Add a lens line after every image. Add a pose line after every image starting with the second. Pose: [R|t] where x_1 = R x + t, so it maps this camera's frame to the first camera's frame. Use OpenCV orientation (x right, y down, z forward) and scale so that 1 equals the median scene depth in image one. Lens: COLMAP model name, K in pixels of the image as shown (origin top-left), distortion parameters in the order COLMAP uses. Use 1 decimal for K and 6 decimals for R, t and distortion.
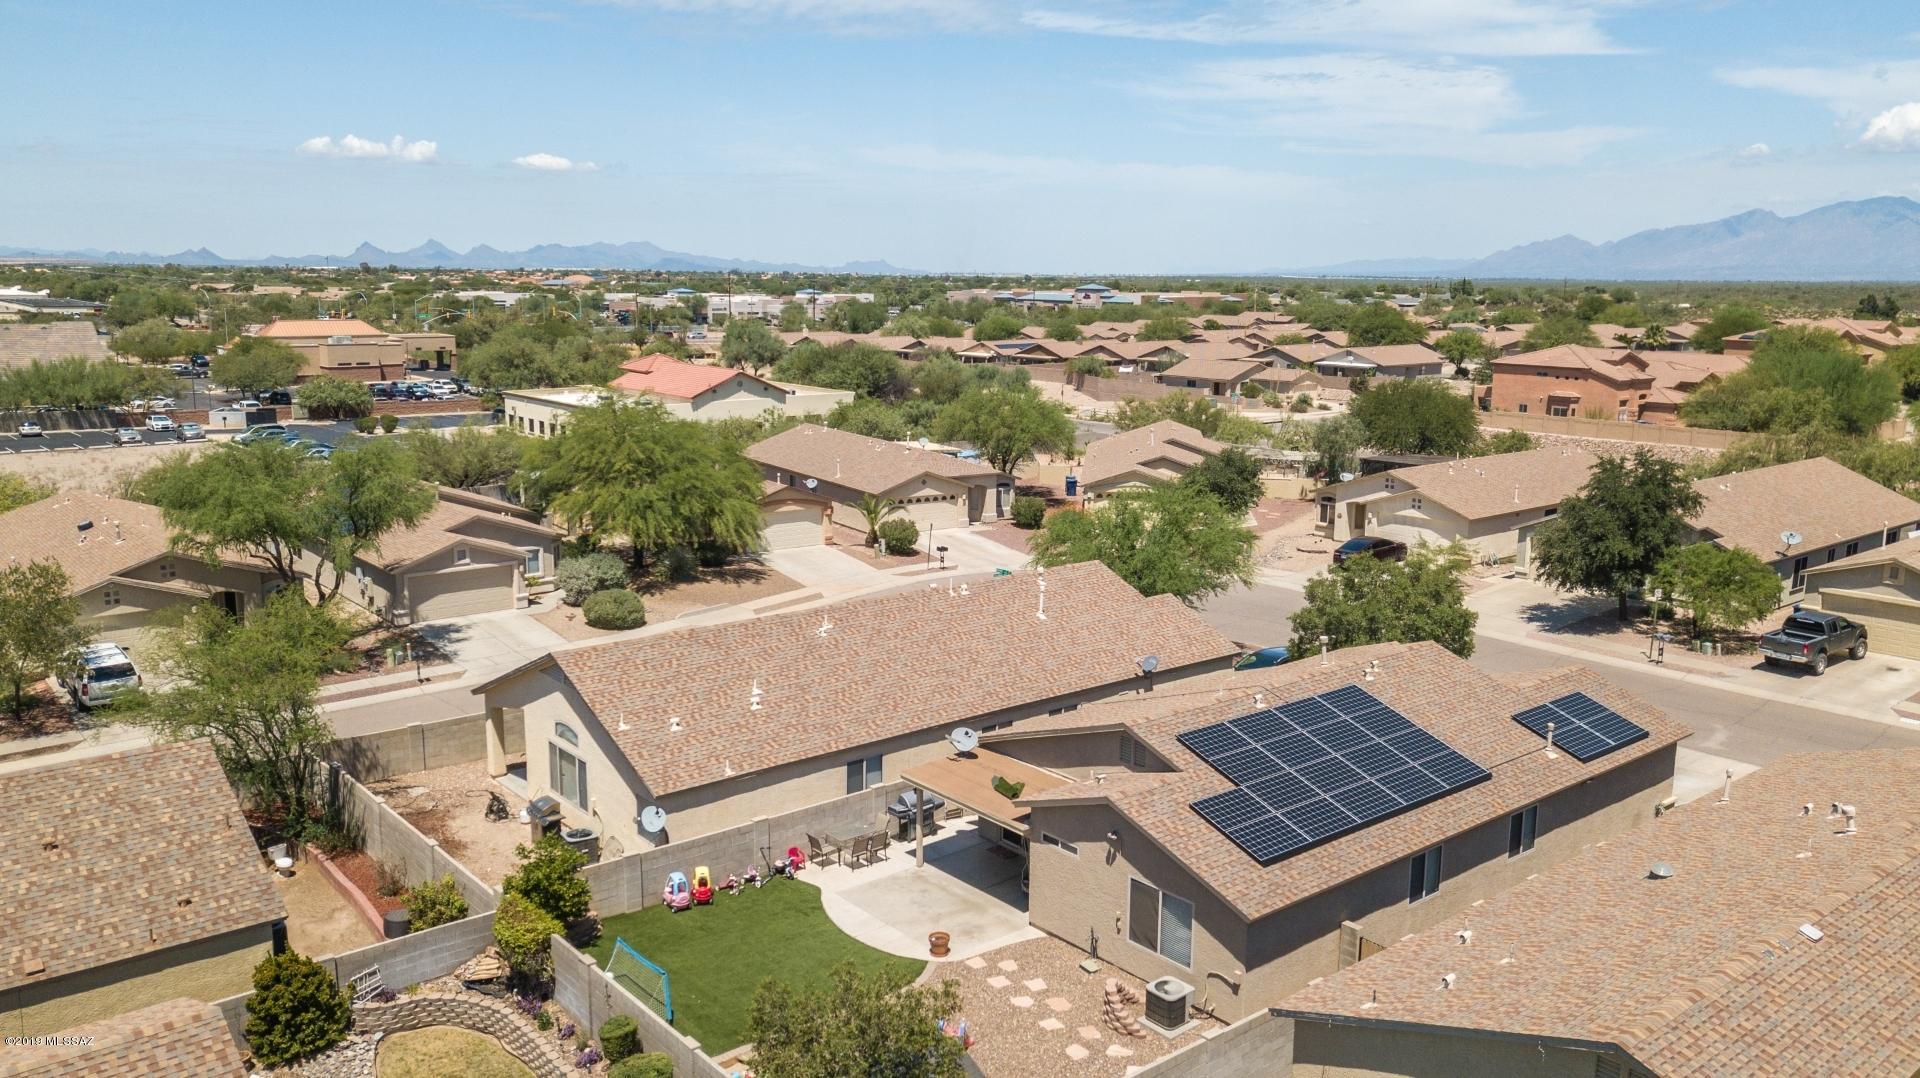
lens RADIAL K [[1465.3, 0, 971.0], [0, 1465.3, 545.1], [0, 0, 1]] dist [0.039016, -0.006672]
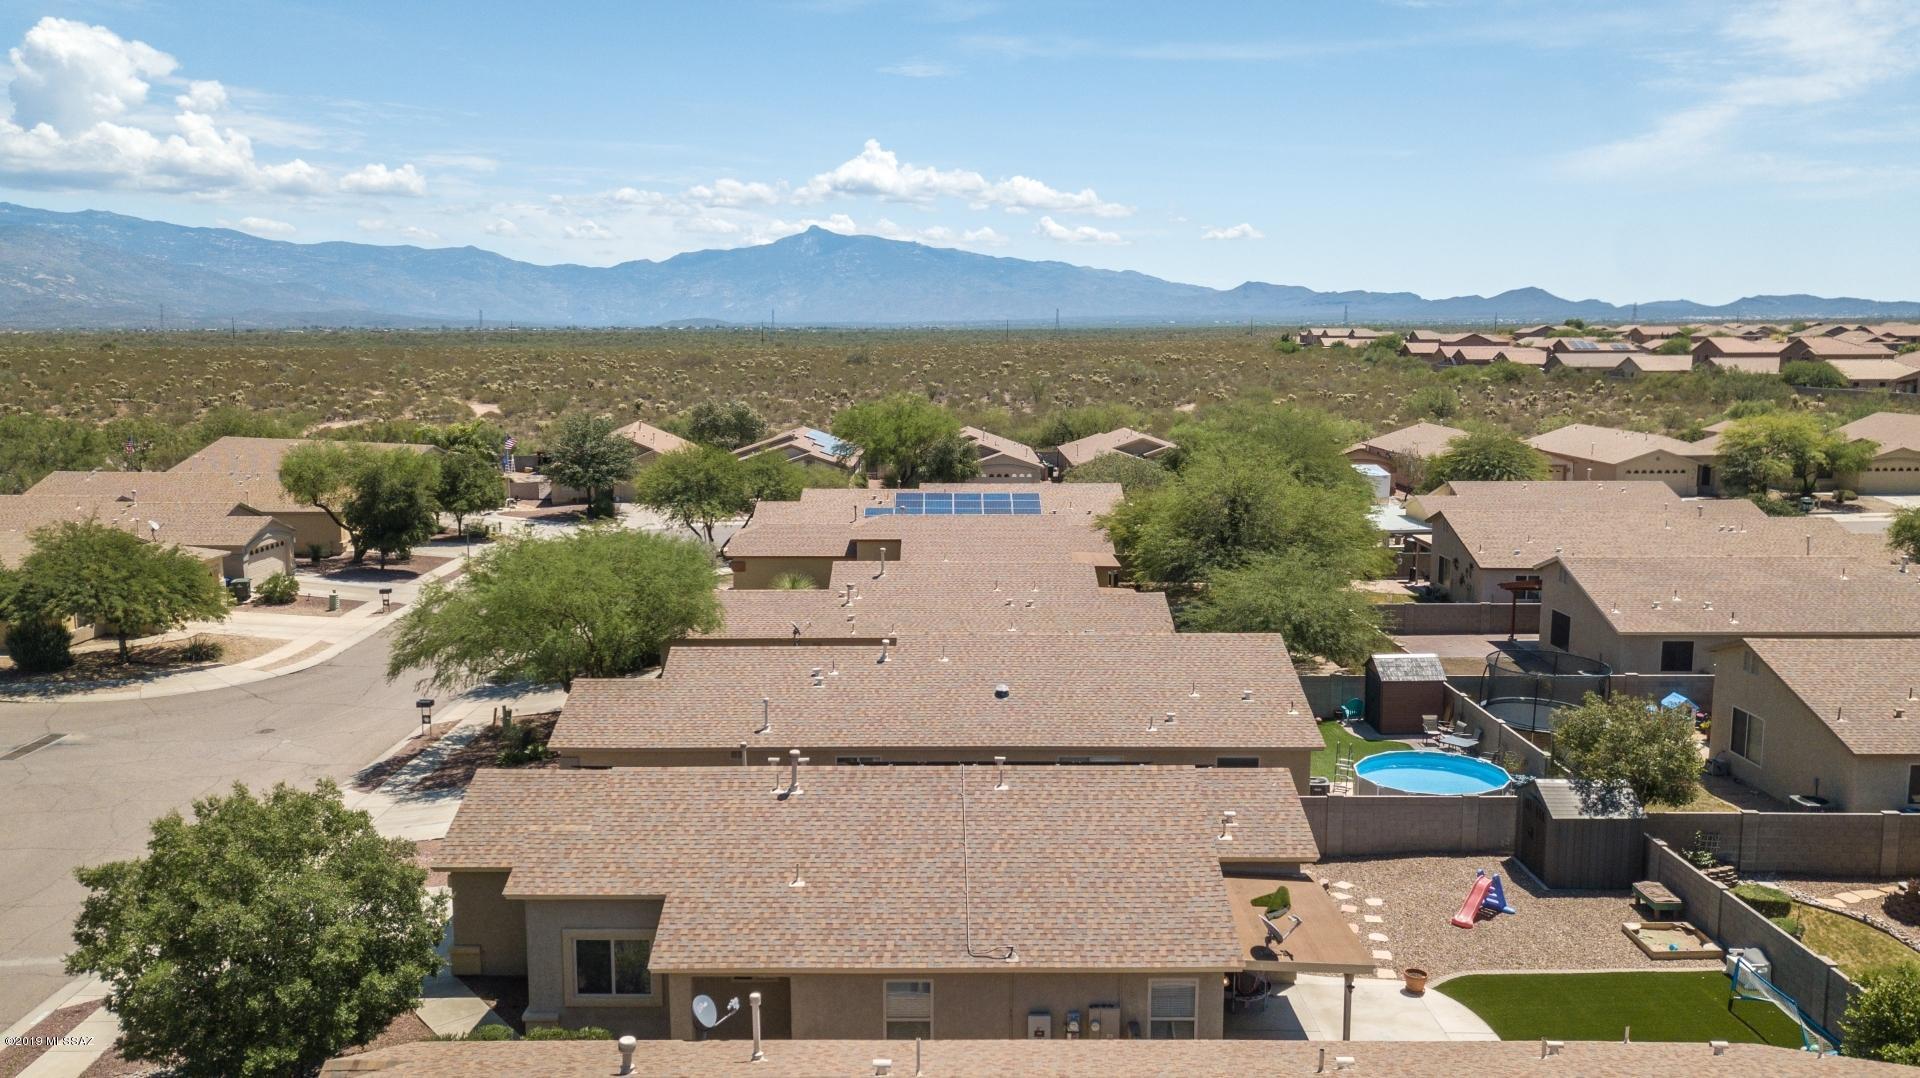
lens RADIAL K [[1465.3, 0, 954.1], [0, 1465.3, 547.2], [0, 0, 1]] dist [0.039016, -0.006672]
pose [[-0.770336, -0.101538, 0.629502, -0.133537], [0.110957, 0.950832, 0.289149, -0.112982], [-0.627910, 0.292589, -0.721194, 0.656351]]
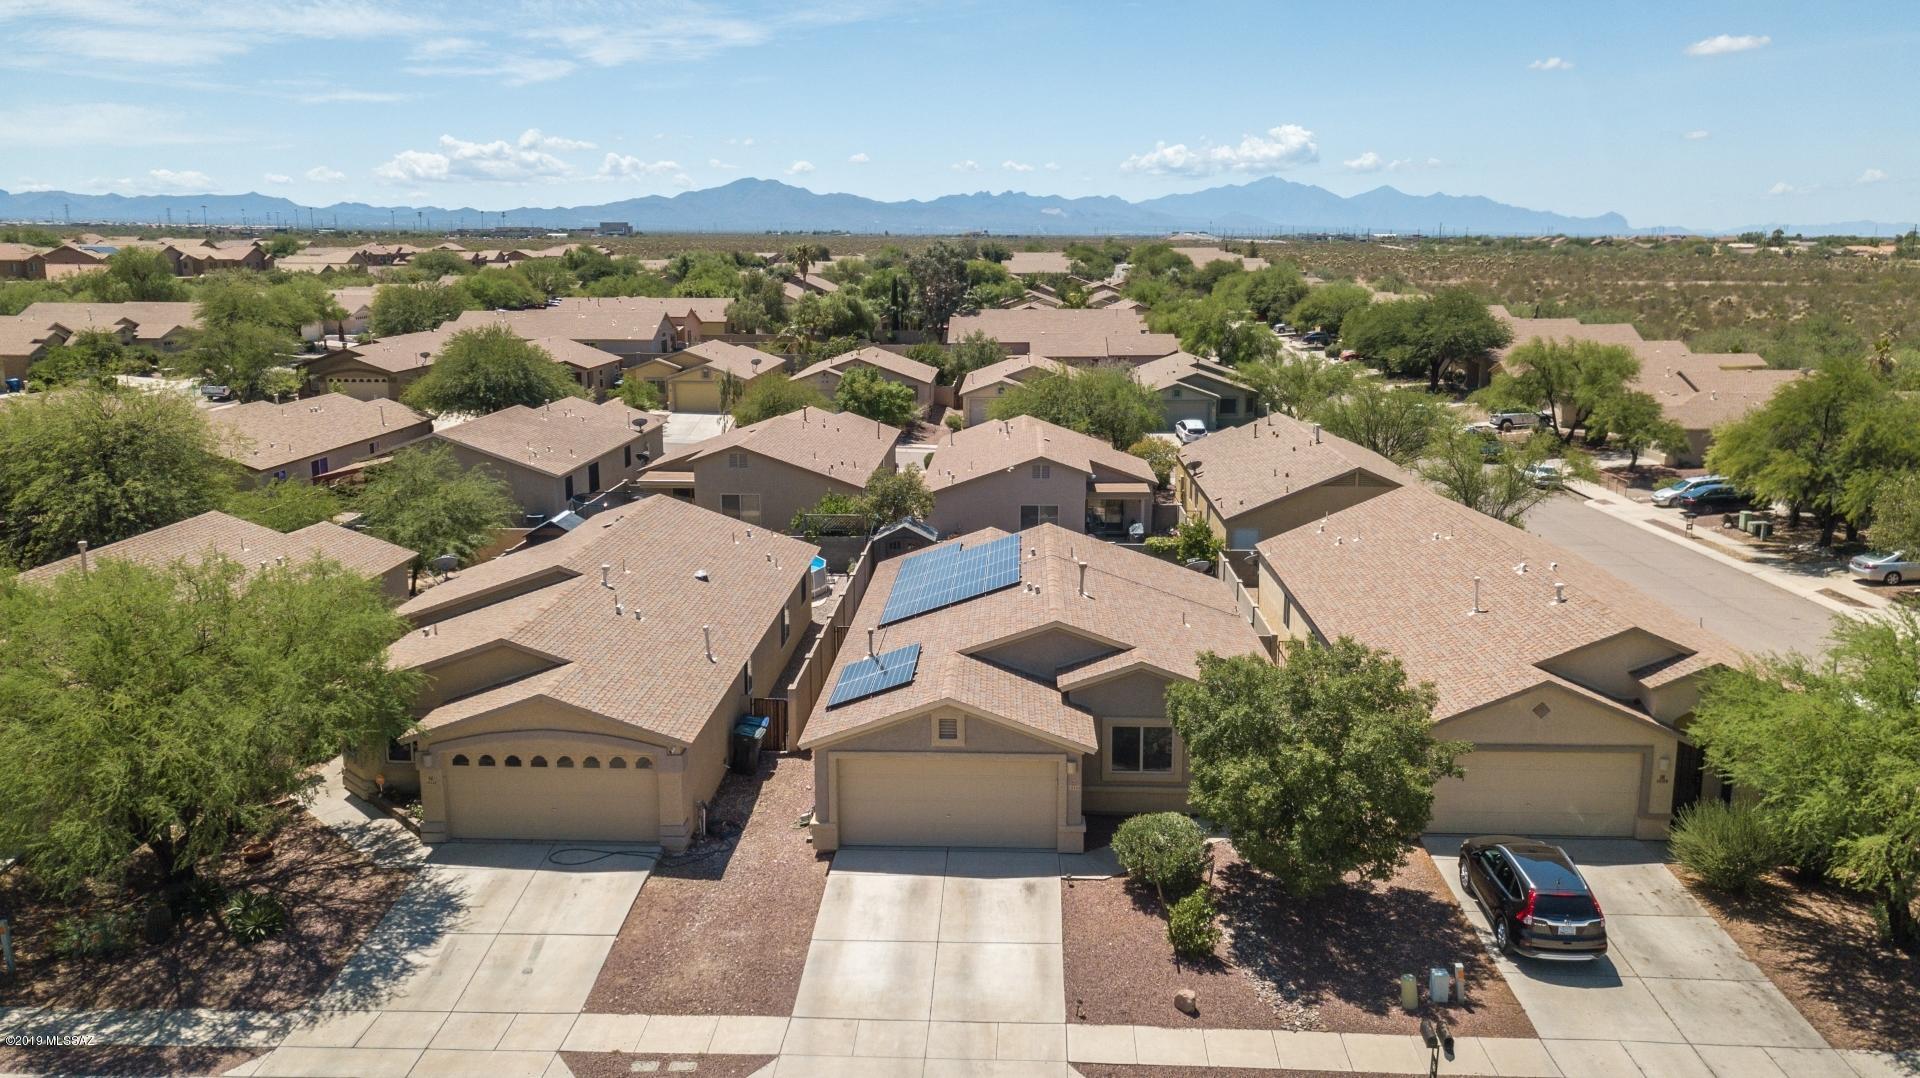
lens RADIAL K [[1465.3, 0, 963.5], [0, 1465.3, 535.8], [0, 0, 1]] dist [0.039016, -0.006672]
pose [[-0.668638, 0.136114, -0.731024, 0.451746], [-0.147196, 0.939421, 0.309551, -0.110159], [0.728874, 0.314581, -0.608097, 0.683386]]
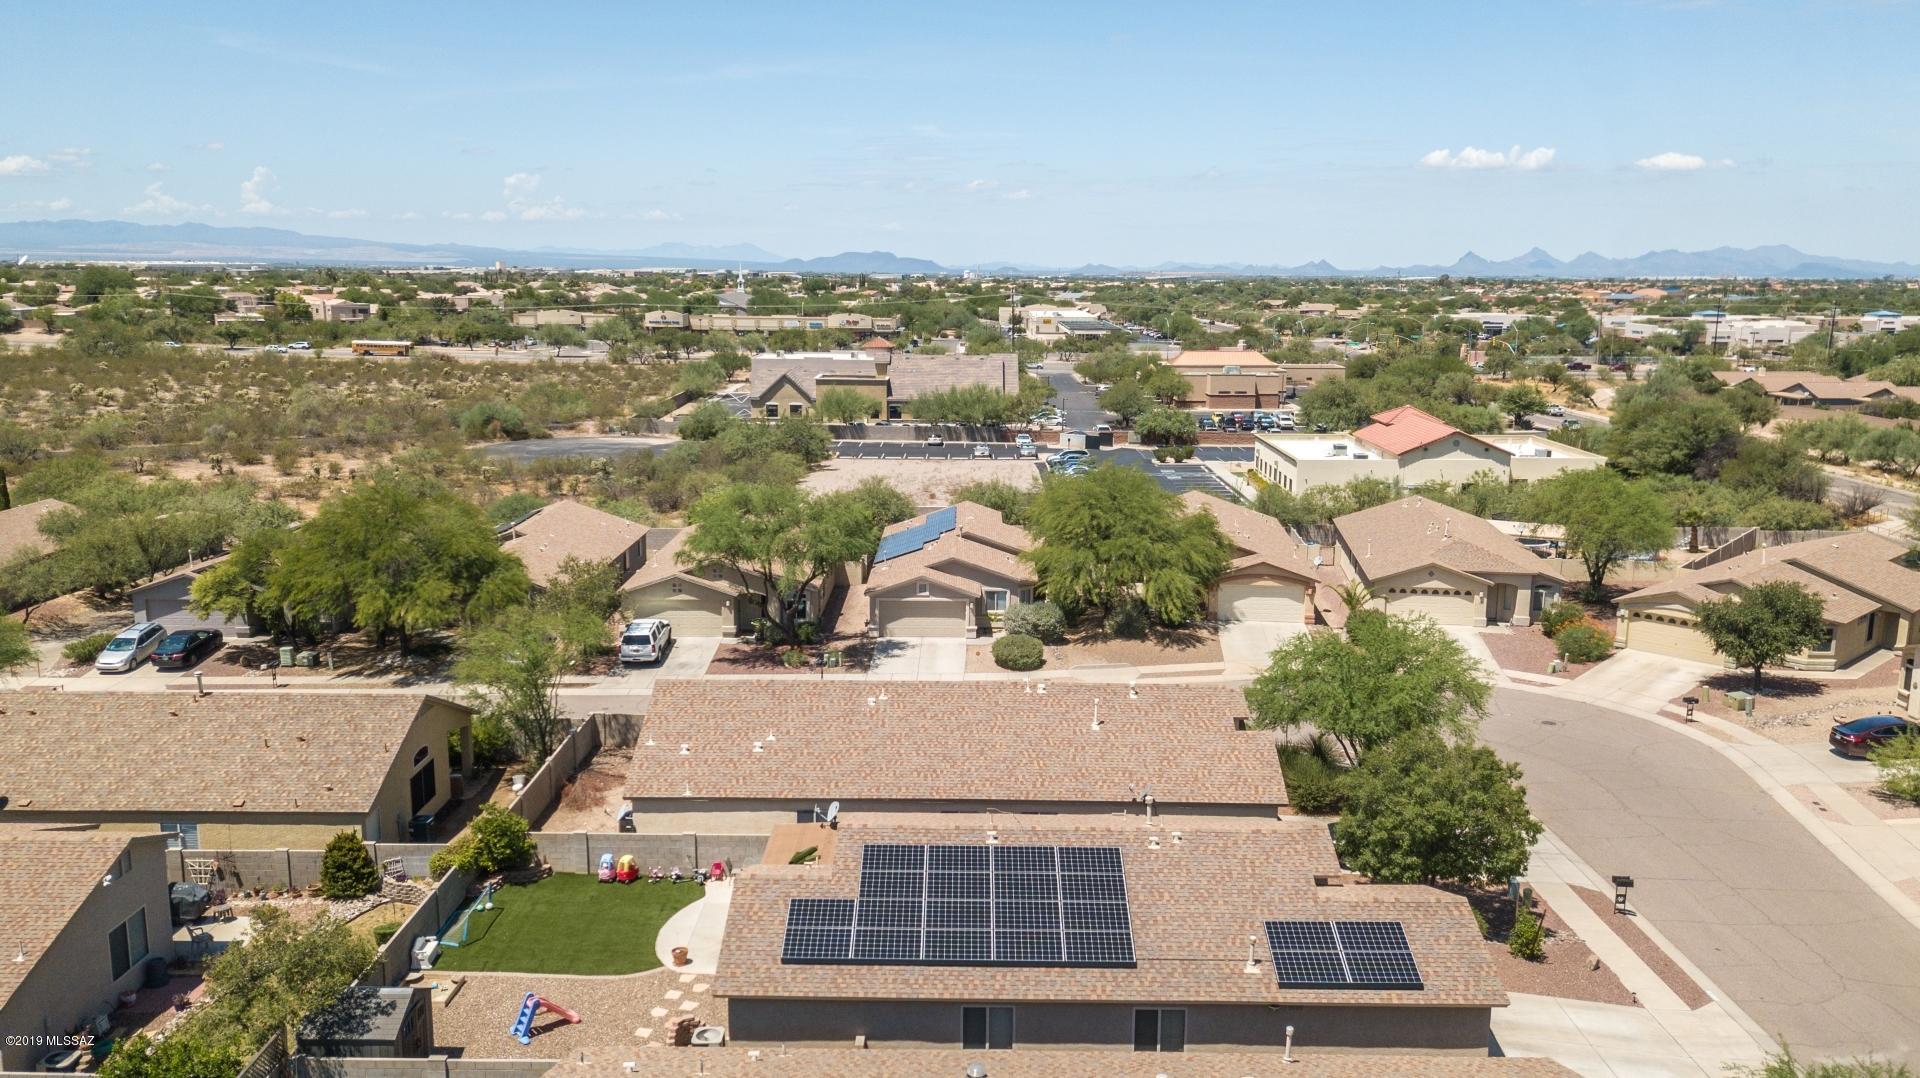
lens RADIAL K [[1465.3, 0, 950.2], [0, 1465.3, 558.8], [0, 0, 1]] dist [0.039016, -0.006672]
pose [[0.757526, 0.122457, -0.641216, 0.342717], [-0.120629, 0.991591, 0.046860, -0.059222], [0.641563, 0.041852, 0.765928, 0.055045]]
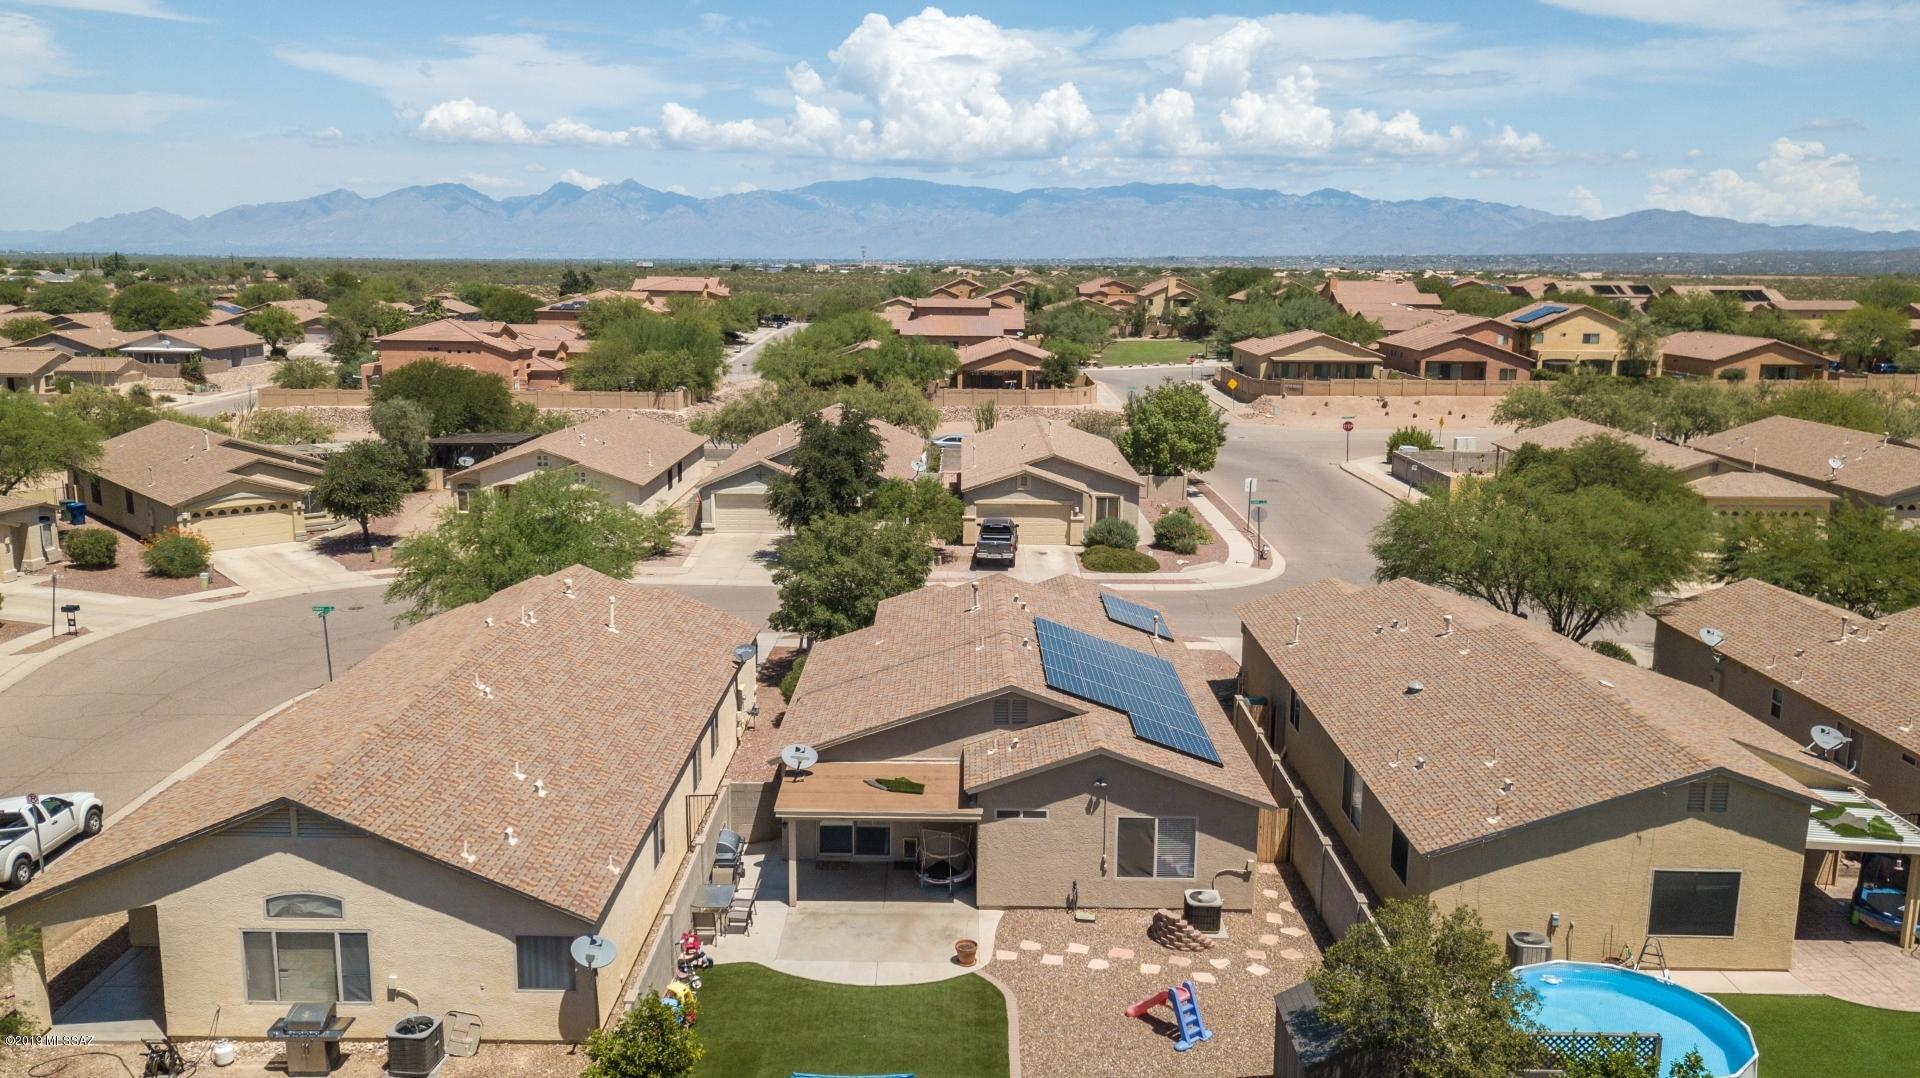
lens RADIAL K [[1465.3, 0, 957.8], [0, 1465.3, 541.9], [0, 0, 1]] dist [0.039016, -0.006672]
pose [[0.645616, -0.148556, 0.749074, -0.252196], [0.138660, 0.987396, 0.076311, -0.022550], [-0.750969, 0.054599, 0.658077, 0.134208]]
